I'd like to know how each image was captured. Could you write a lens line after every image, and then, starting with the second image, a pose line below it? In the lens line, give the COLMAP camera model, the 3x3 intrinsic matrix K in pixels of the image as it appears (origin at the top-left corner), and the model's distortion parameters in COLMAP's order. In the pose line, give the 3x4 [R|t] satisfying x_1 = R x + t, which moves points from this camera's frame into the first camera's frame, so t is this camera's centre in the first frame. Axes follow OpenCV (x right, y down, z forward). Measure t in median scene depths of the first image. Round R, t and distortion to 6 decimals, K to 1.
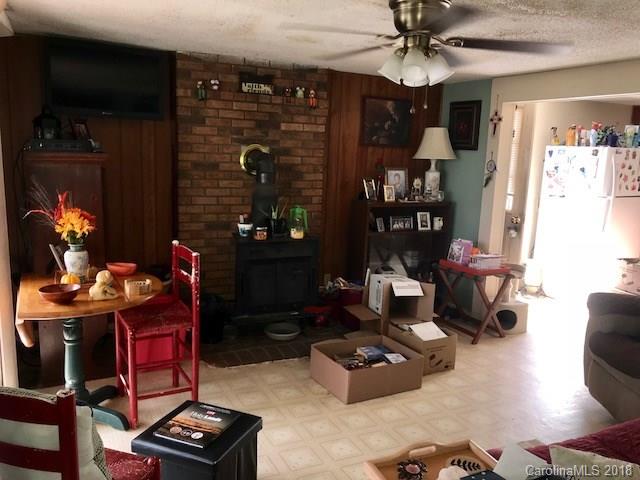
lens RADIAL K [[525.8, 0, 318.7], [0, 525.8, 245.1], [0, 0, 1]] dist [0.004885, -0.014742]
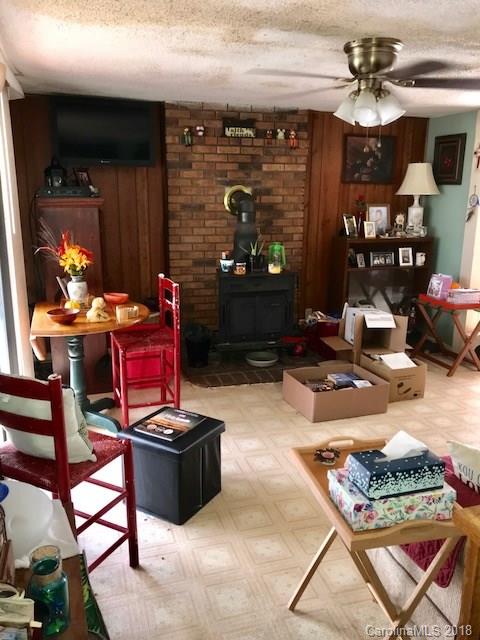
lens RADIAL K [[525.8, 0, 240.0], [0, 525.8, 320.0], [0, 0, 1]] dist [0.004885, -0.014742]
pose [[0.986402, 0.010281, -0.164030, 0.068605], [0.000065, 0.998017, 0.062943, 0.015915], [0.164352, -0.062097, 0.984445, -0.079834]]
